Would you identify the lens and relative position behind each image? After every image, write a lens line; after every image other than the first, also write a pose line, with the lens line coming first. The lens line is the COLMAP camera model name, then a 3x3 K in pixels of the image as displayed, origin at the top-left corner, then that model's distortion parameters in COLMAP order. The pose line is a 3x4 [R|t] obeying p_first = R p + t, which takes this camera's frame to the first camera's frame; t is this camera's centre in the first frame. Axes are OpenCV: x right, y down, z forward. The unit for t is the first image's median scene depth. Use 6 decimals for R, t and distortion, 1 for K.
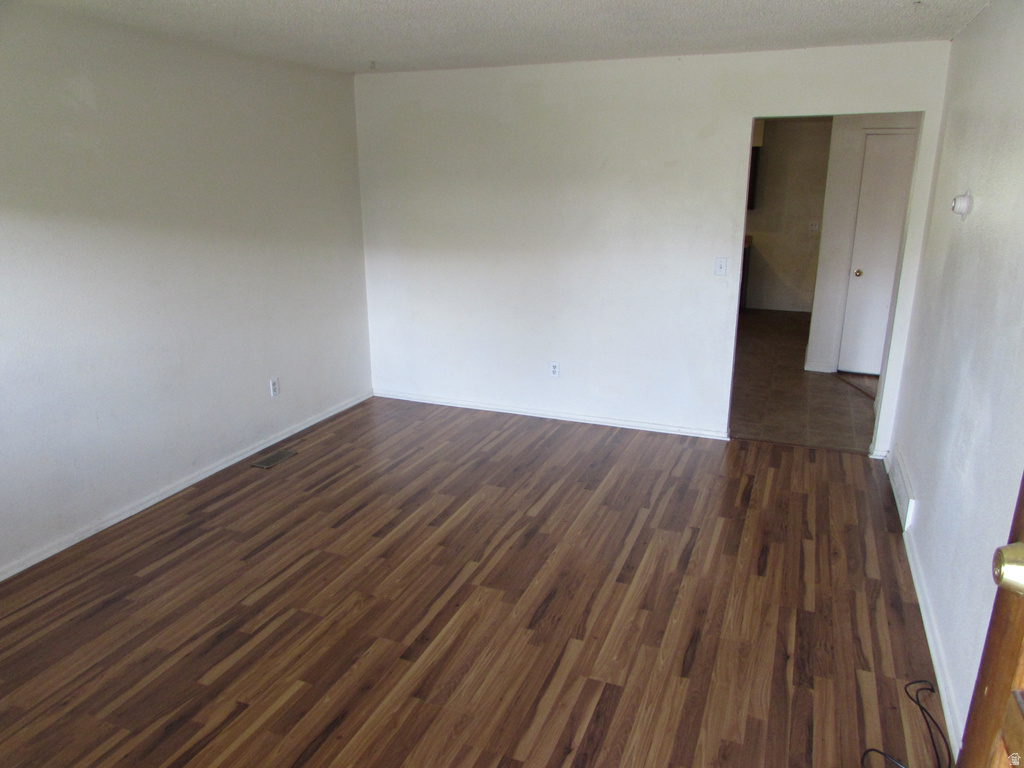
lens RADIAL K [[717.1, 0, 513.2], [0, 717.1, 385.0], [0, 0, 1]] dist [-0.035835, 0.008233]
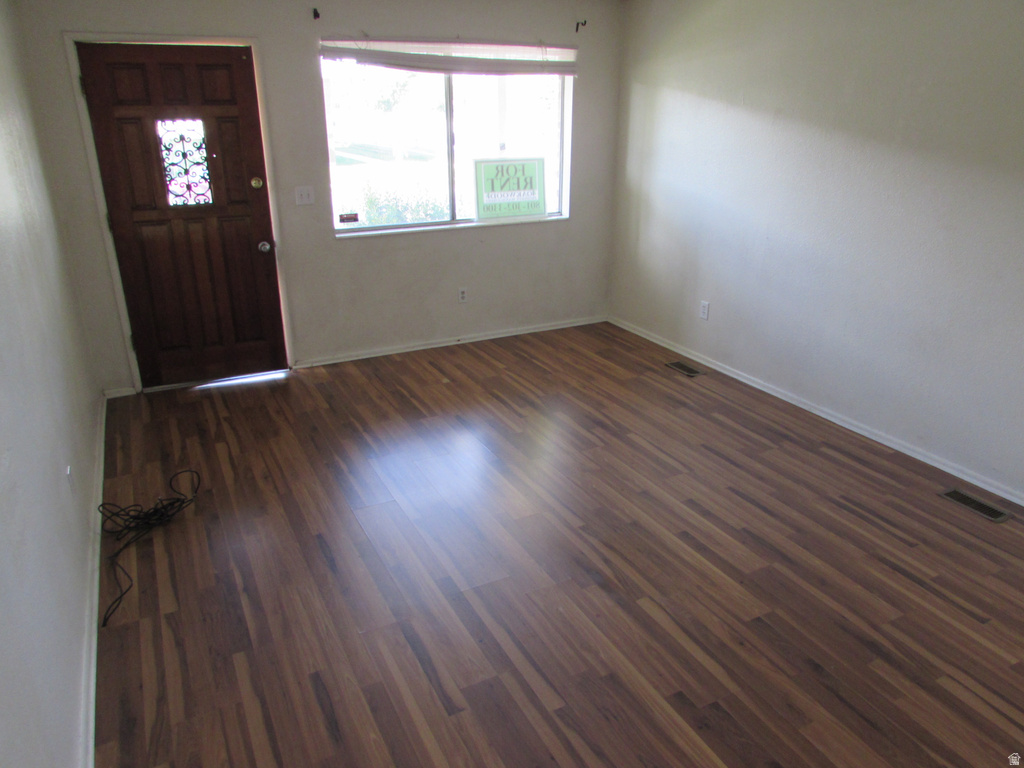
lens RADIAL K [[717.1, 0, 513.1], [0, 717.1, 384.0], [0, 0, 1]] dist [-0.035835, 0.008233]
pose [[-0.645664, 0.281726, -0.709753, 0.645386], [-0.213583, 0.825733, 0.522060, -0.394735], [0.733144, 0.488666, -0.472974, 1.341812]]
